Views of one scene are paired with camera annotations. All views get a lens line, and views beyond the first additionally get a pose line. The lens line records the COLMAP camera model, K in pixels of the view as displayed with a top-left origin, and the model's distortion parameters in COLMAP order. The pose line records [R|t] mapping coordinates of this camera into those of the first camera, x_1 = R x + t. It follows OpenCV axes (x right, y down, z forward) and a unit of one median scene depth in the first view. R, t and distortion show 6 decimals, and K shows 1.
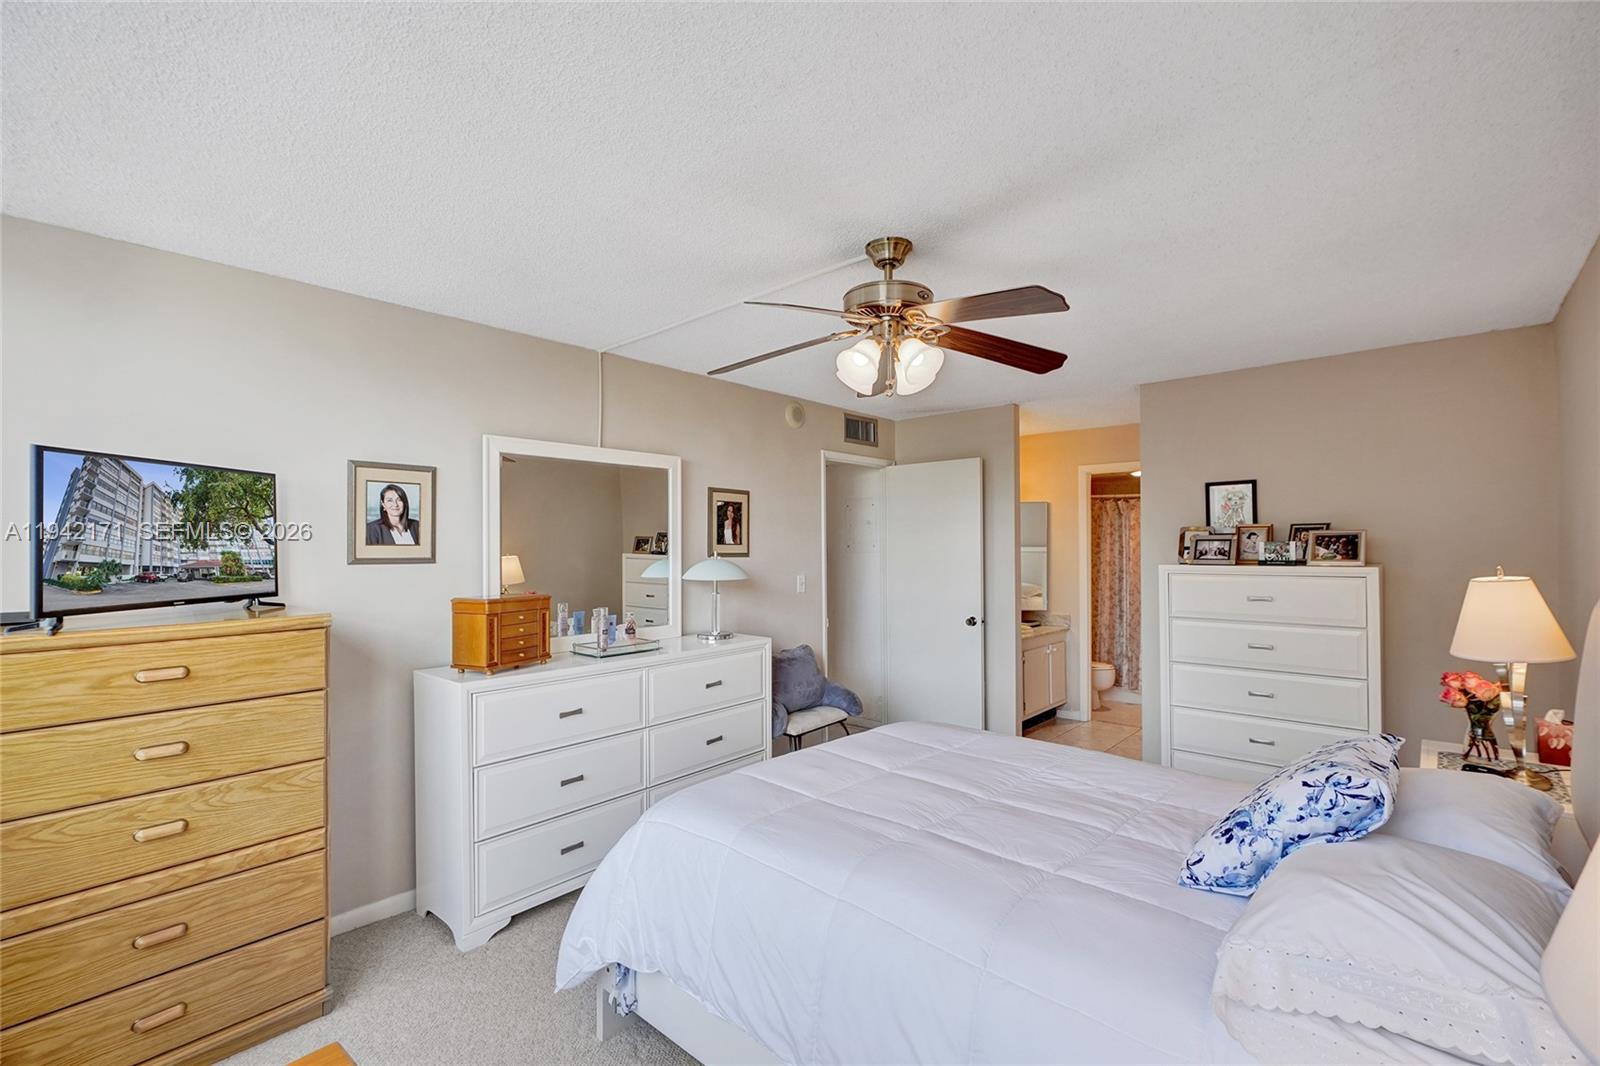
lens RADIAL K [[719.4, 0, 805.2], [0, 719.4, 545.0], [0, 0, 1]] dist [0.019662, -0.001292]
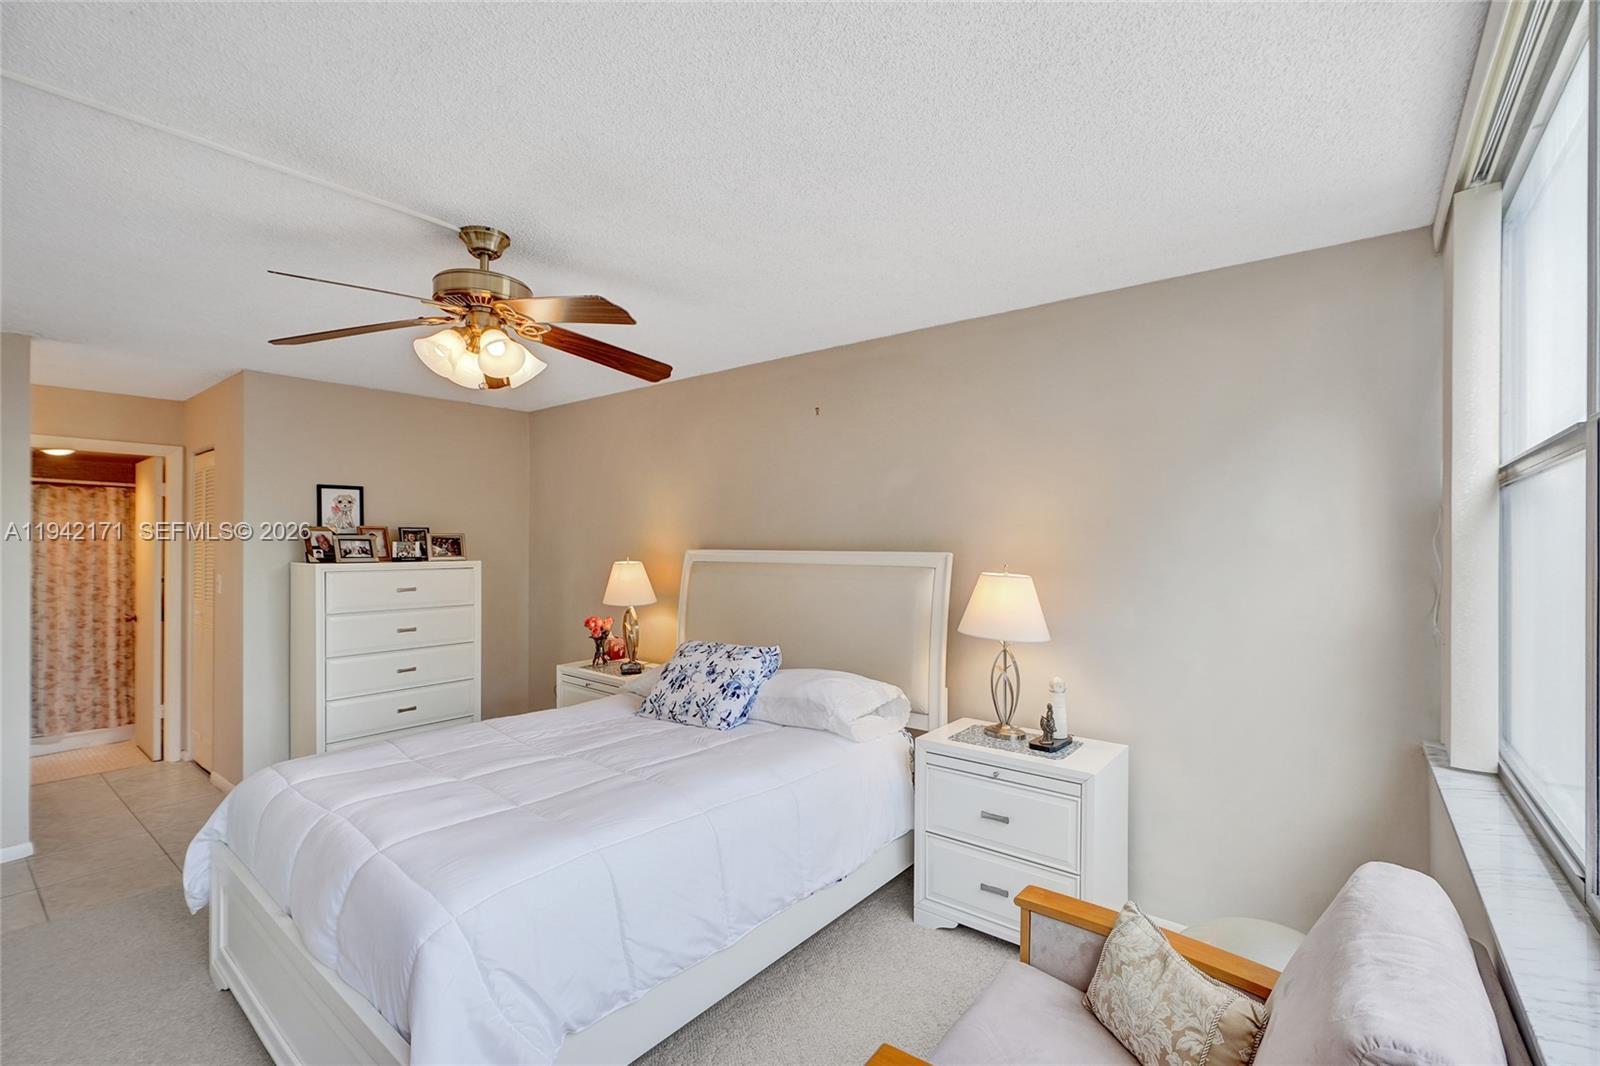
lens RADIAL K [[719.4, 0, 805.2], [0, 719.4, 545.0], [0, 0, 1]] dist [0.019662, -0.001292]
pose [[-0.057103, 0.003489, 0.998362, -0.605039], [-0.000852, 0.999993, -0.003543, 0.004457], [-0.998368, -0.001053, -0.057100, 0.421437]]
